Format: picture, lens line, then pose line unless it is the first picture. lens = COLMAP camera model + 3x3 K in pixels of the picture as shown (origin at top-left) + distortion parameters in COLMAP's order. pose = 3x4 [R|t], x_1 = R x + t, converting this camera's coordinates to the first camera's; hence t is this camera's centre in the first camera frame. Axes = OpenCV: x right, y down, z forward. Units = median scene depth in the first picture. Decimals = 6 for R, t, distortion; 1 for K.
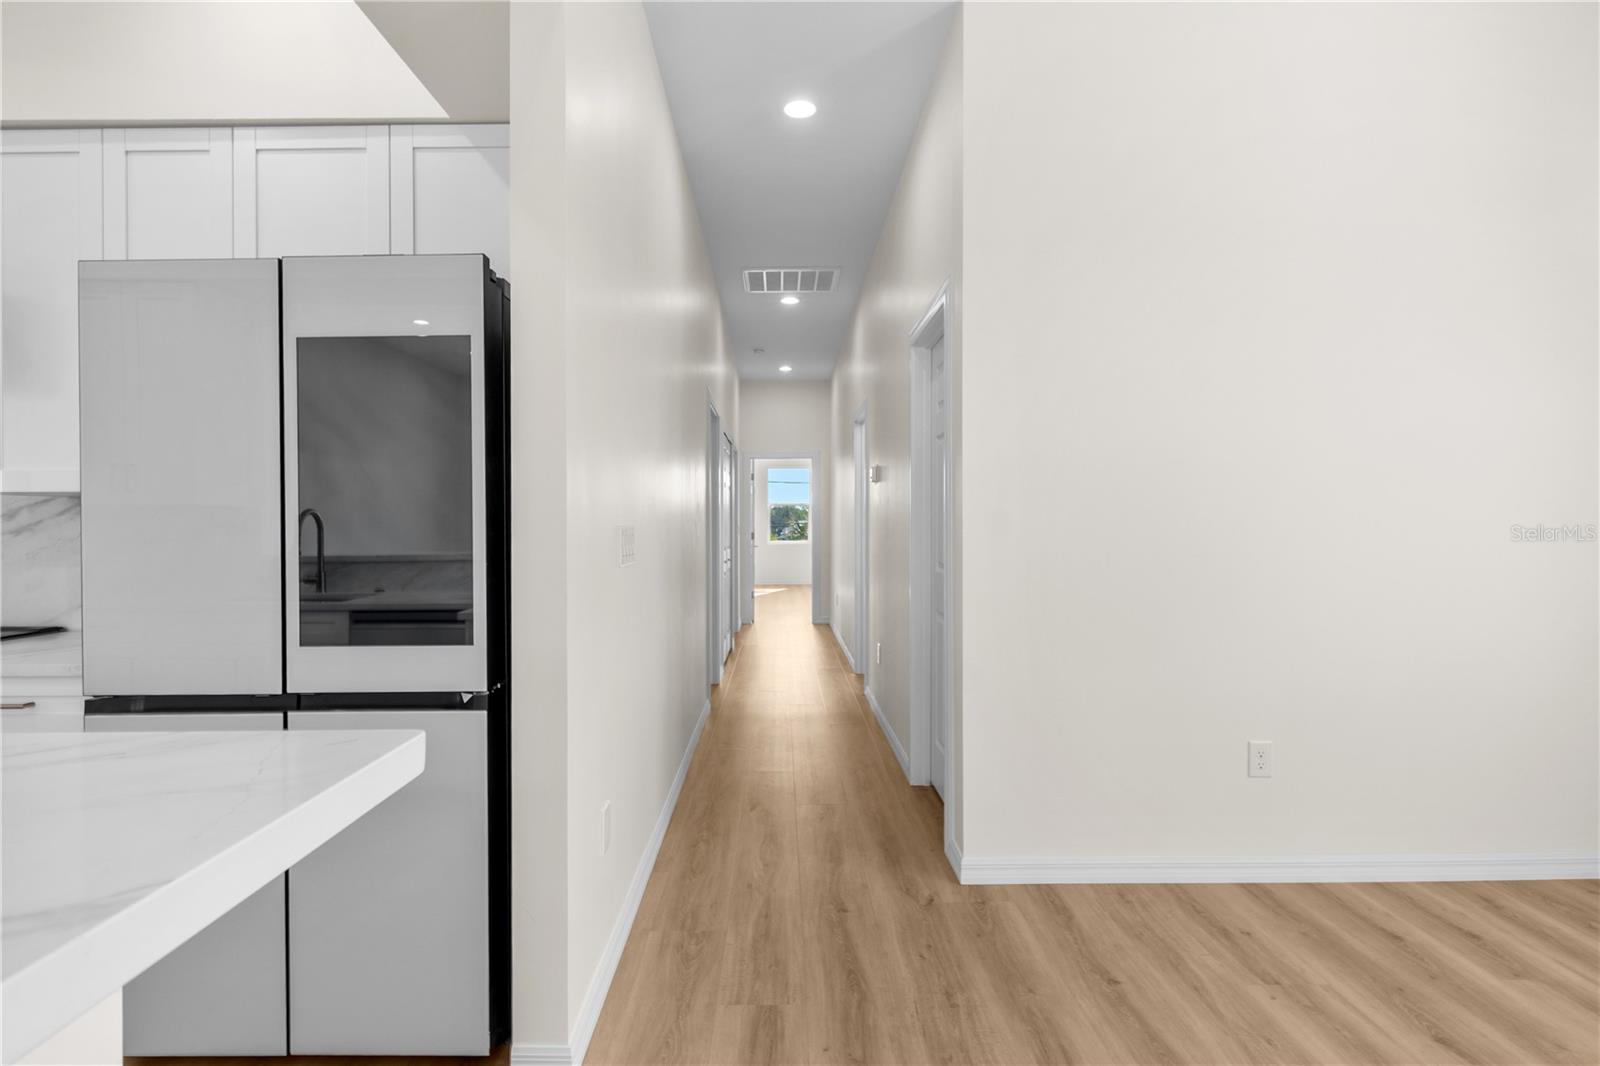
lens RADIAL K [[748.1, 0, 777.8], [0, 748.1, 520.1], [0, 0, 1]] dist [0.001702, -0.002472]
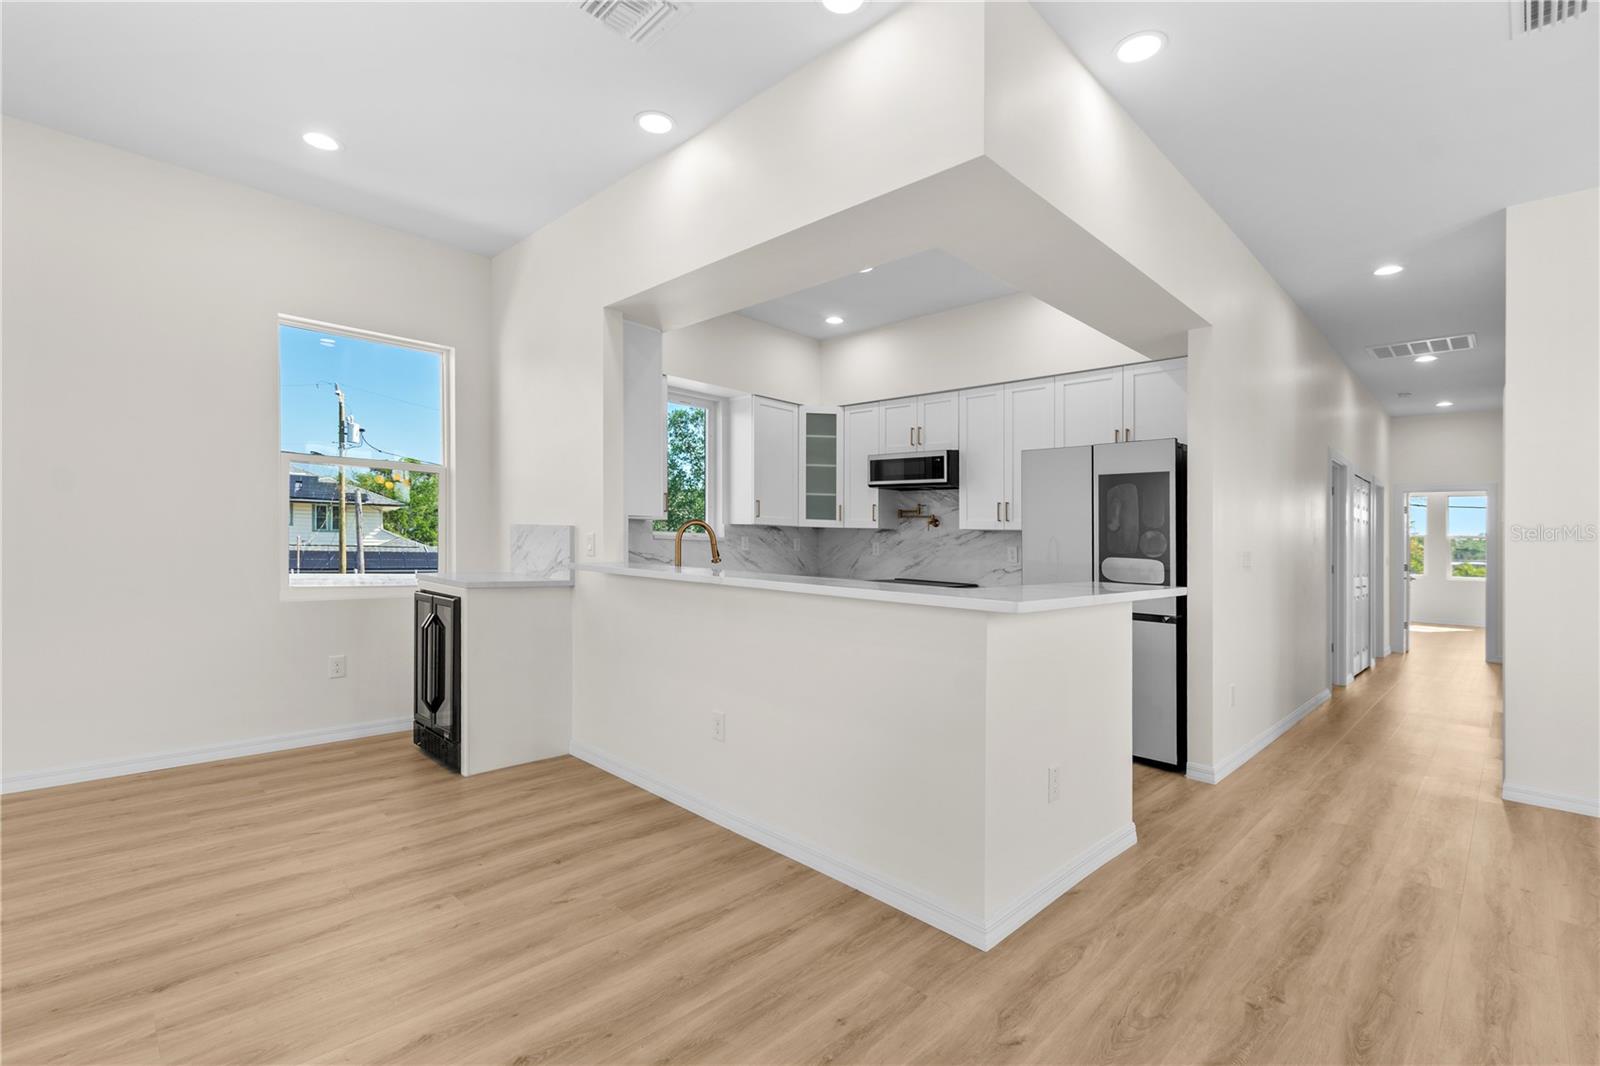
lens RADIAL K [[716.1, 0, 793.8], [0, 716.1, 512.3], [0, 0, 1]] dist [0.003051, -0.001700]
pose [[0.705887, -0.006152, -0.708298, 0.113925], [-0.025839, 0.999073, -0.034429, 0.000424], [0.707853, 0.042605, 0.705074, -0.454147]]
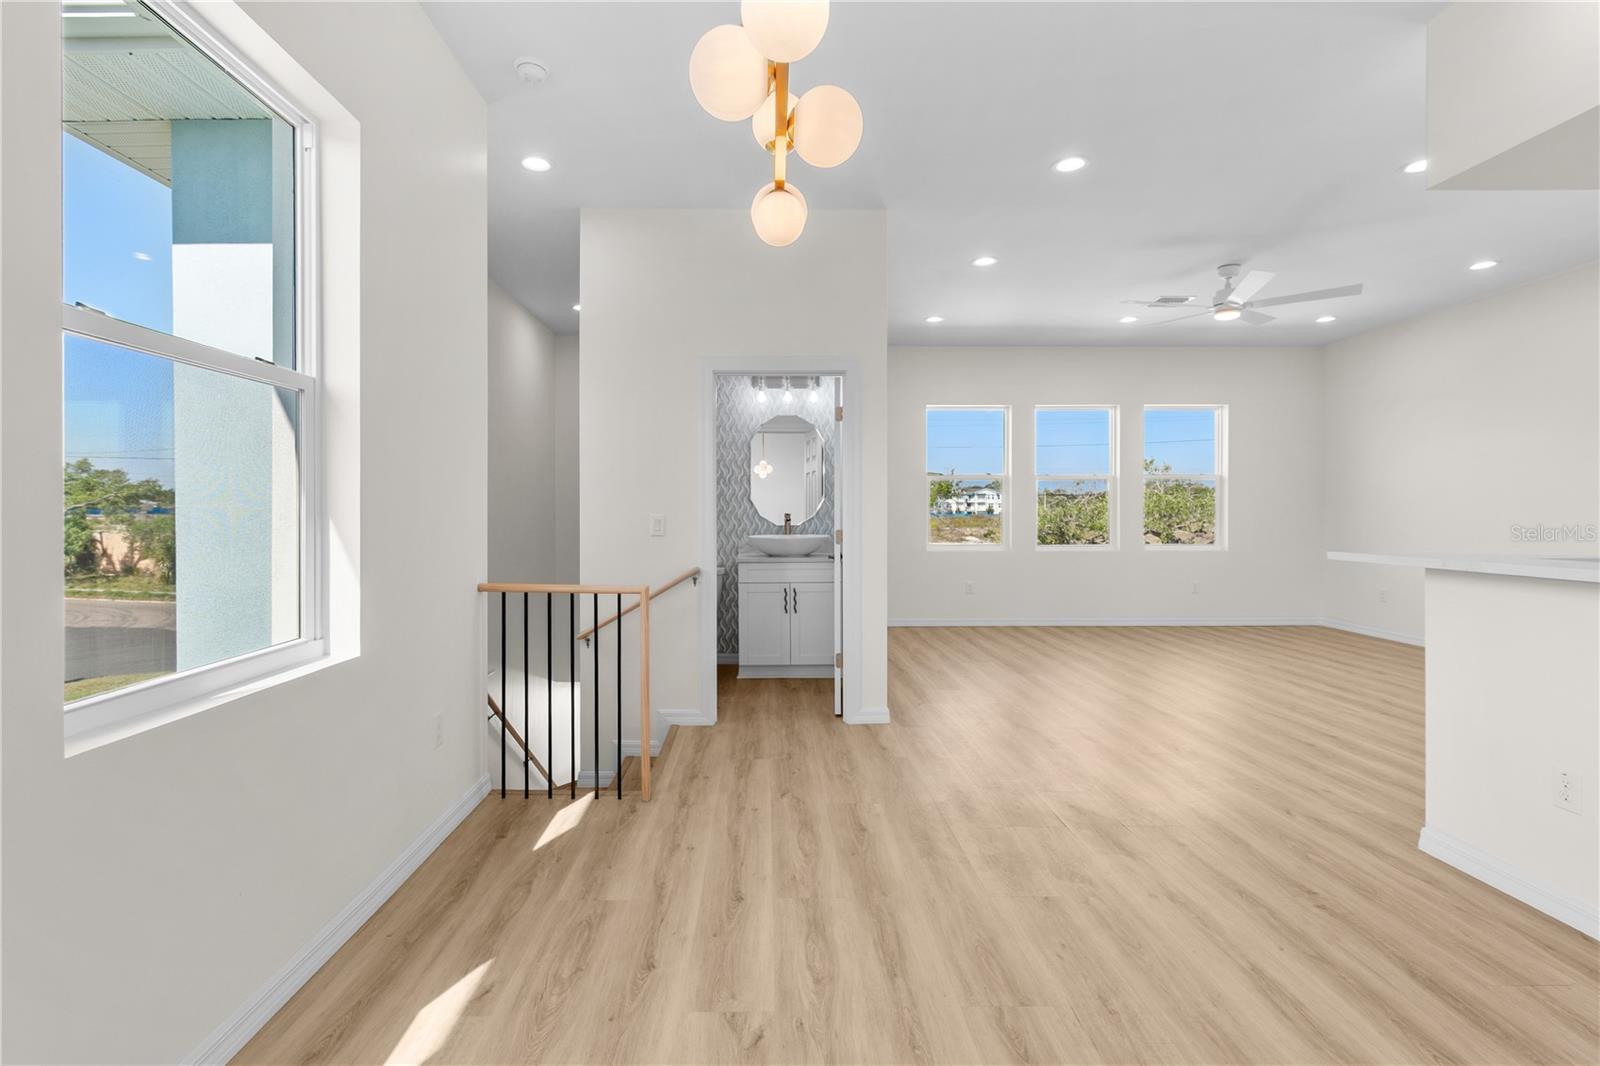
lens RADIAL K [[716.1, 0, 766.3], [0, 716.1, 516.2], [0, 0, 1]] dist [0.003051, -0.001700]
pose [[-0.999989, 0.003729, 0.002687, 0.328987], [0.003732, 0.999992, 0.001215, 0.001311], [-0.002682, 0.001225, -0.999996, 0.339792]]
